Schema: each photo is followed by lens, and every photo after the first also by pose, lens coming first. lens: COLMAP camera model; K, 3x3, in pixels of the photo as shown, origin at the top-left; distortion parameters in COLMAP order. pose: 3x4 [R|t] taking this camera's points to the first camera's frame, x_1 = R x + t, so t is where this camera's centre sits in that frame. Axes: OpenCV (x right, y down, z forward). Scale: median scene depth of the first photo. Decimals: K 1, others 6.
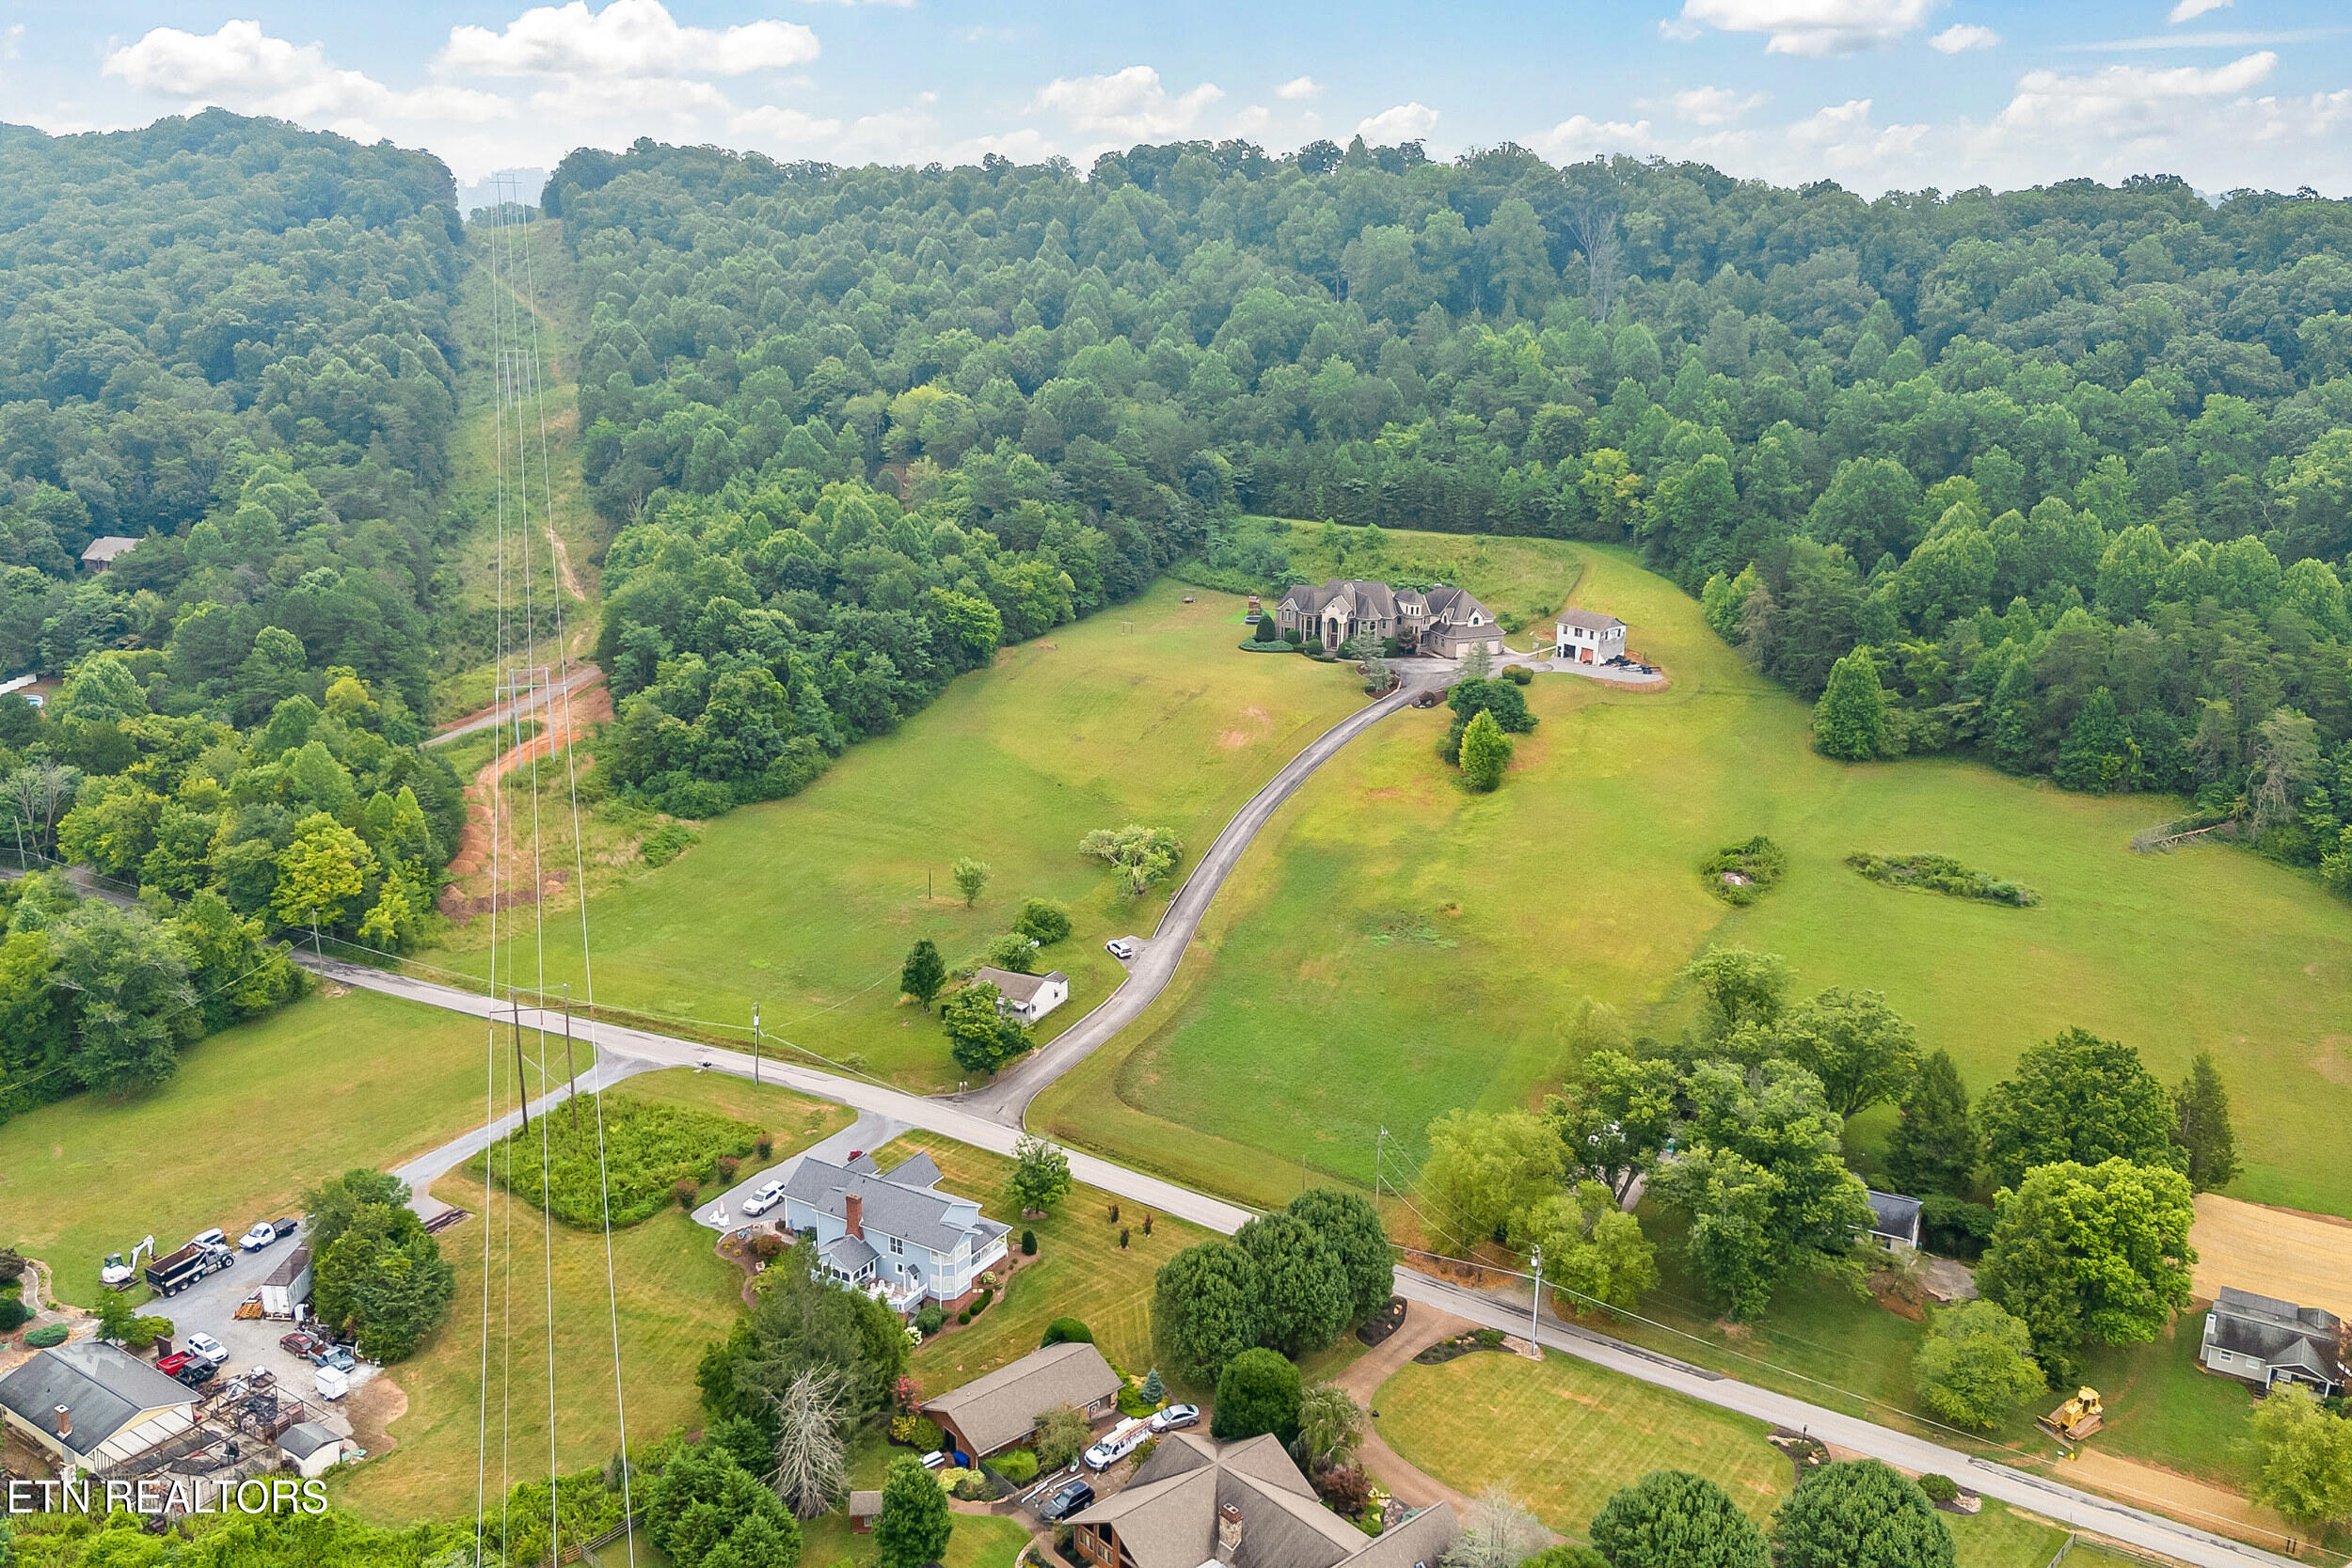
lens RADIAL K [[2039.3, 0, 1168.5], [0, 2039.3, 820.0], [0, 0, 1]] dist [0.092853, -0.148310]
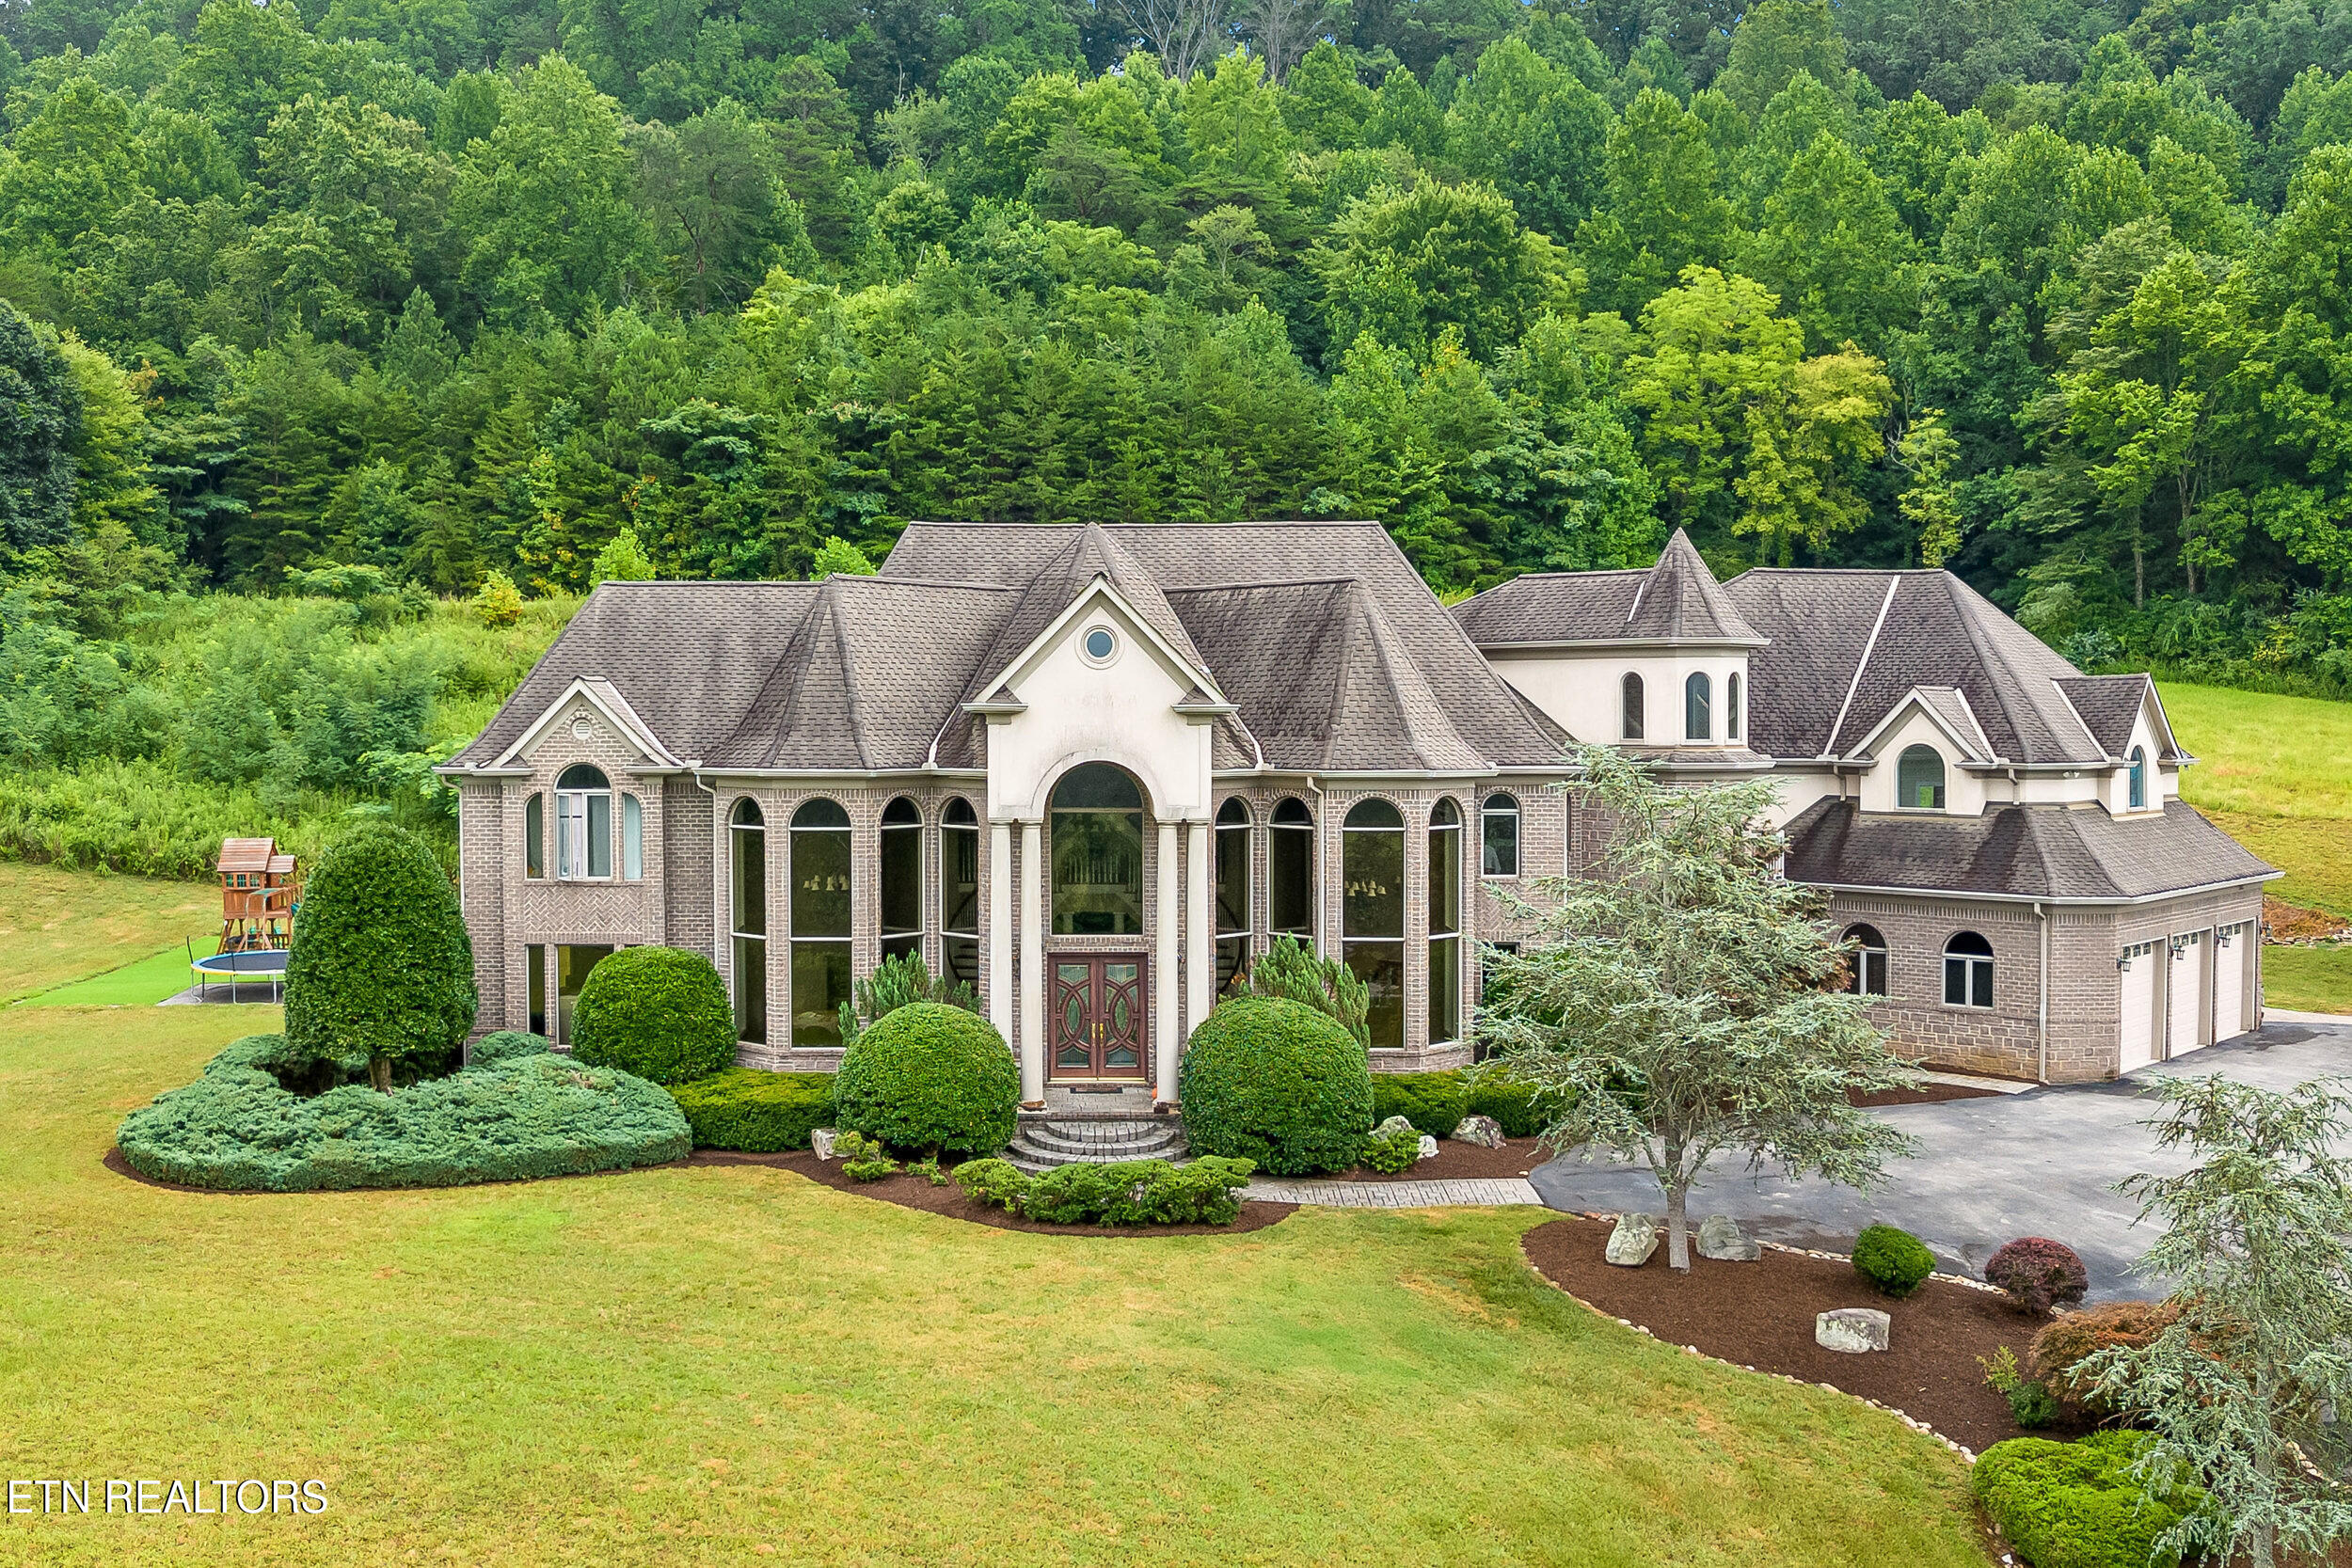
lens RADIAL K [[2261.6, 0, 1013.0], [0, 2261.6, 757.8], [0, 0, 1]] dist [-0.070464, -0.036536]
pose [[0.932786, -0.021254, 0.359802, 0.037725], [0.118313, 0.961001, -0.249959, -0.072780], [-0.340458, 0.275728, 0.898923, 0.900821]]
